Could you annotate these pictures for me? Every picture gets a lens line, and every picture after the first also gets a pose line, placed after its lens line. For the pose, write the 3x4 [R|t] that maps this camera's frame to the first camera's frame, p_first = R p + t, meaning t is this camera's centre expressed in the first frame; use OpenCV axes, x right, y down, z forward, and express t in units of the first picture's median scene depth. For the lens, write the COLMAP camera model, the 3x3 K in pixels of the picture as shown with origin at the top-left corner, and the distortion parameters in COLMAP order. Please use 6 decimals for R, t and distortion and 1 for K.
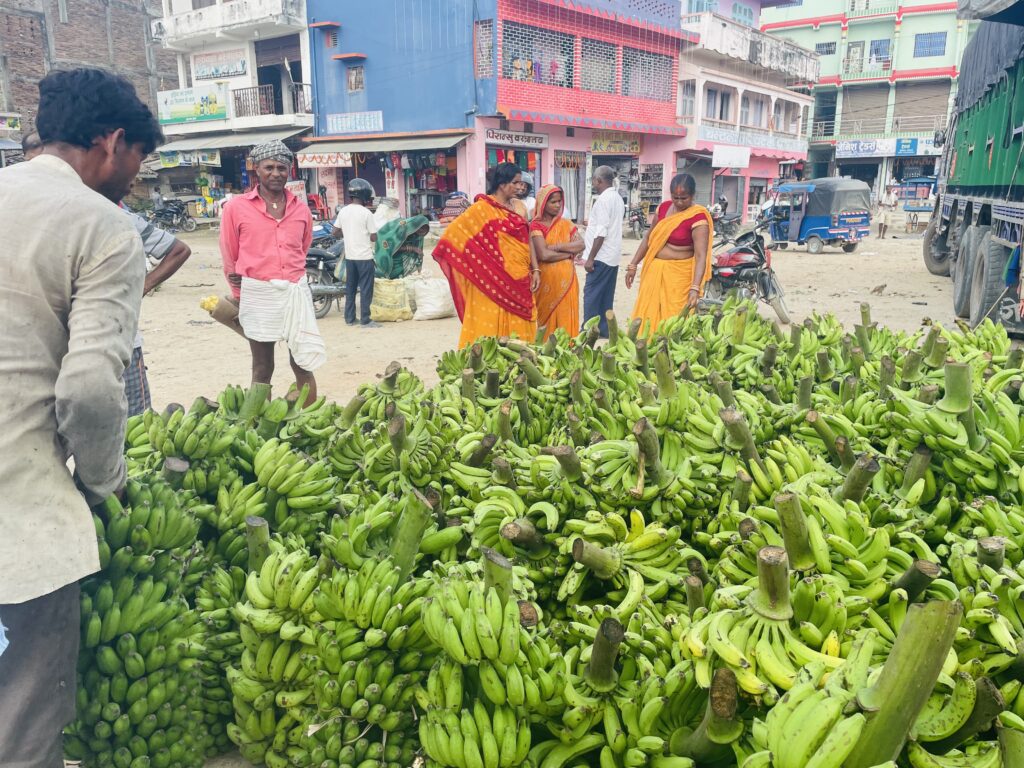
lens RADIAL K [[769.6, 0, 516.3], [0, 769.6, 389.1], [0, 0, 1]] dist [0.090411, -0.115438]
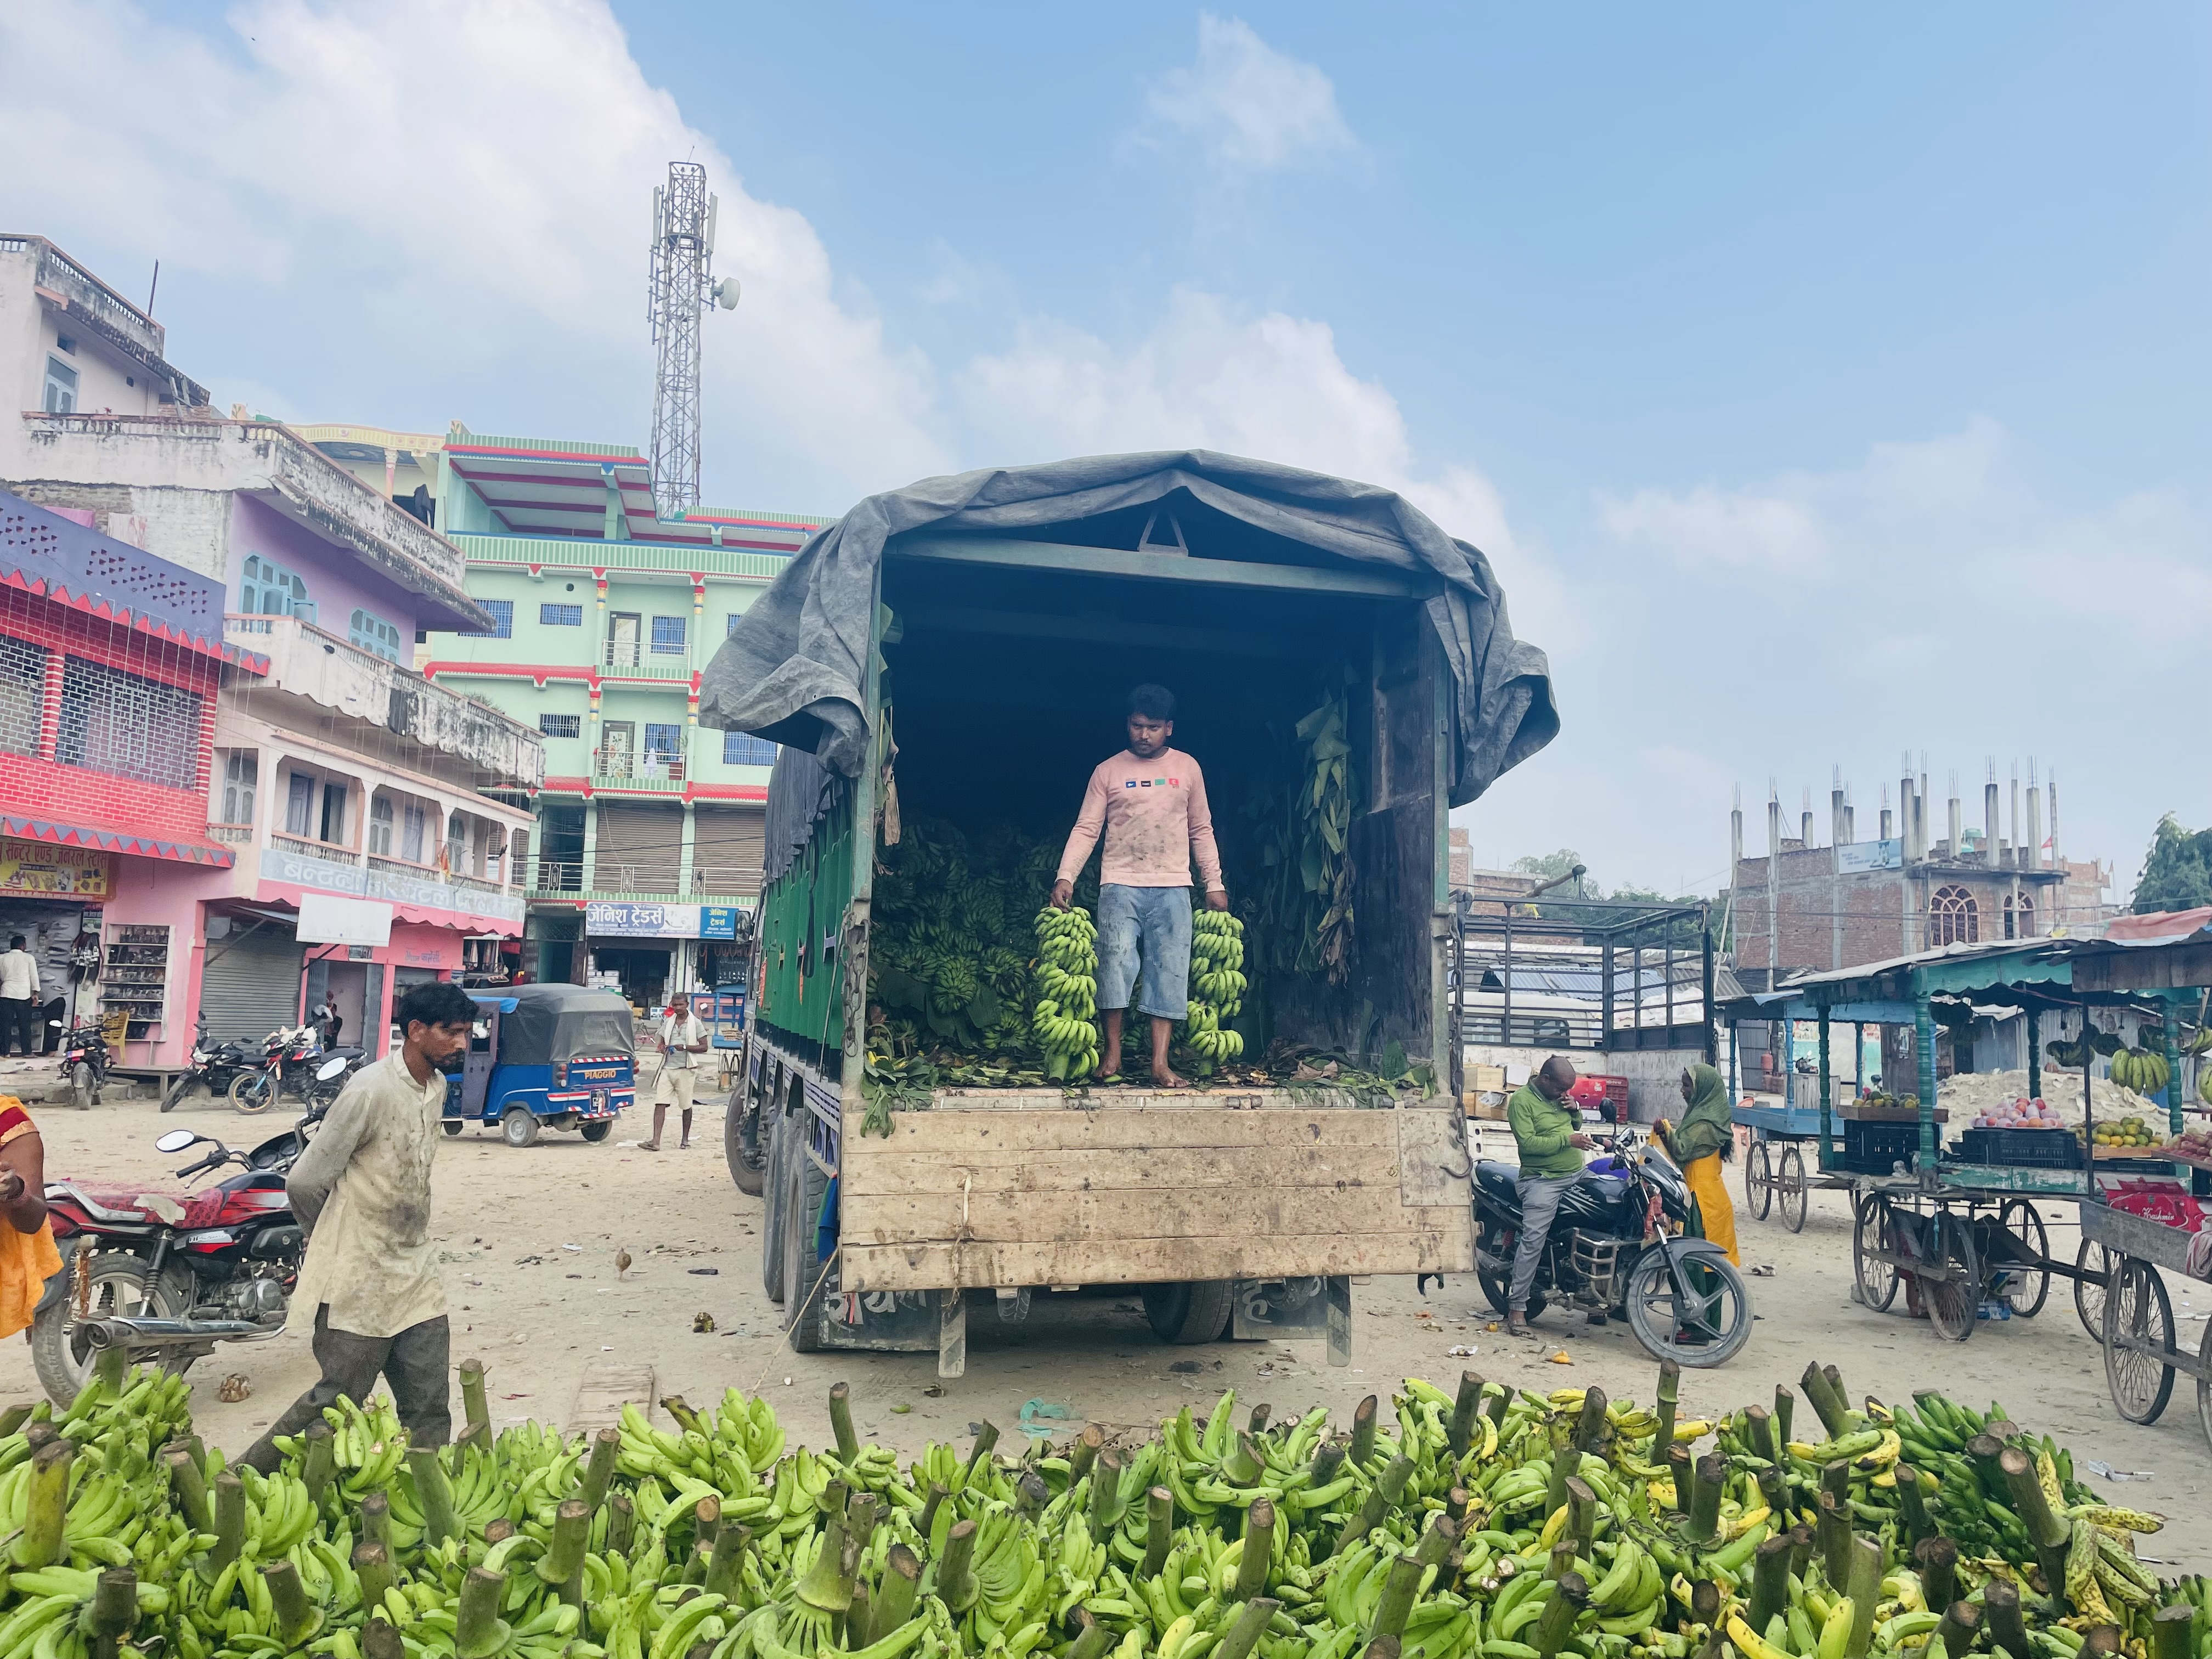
lens RADIAL K [[1662.5, 0, 1123.3], [0, 1662.5, 842.2], [0, 0, 1]] dist [0.090411, -0.115438]
pose [[0.779948, 0.091501, 0.619119, 0.115619], [0.117917, 0.950052, -0.288959, -0.057936], [-0.614635, 0.298377, 0.730202, 0.065436]]
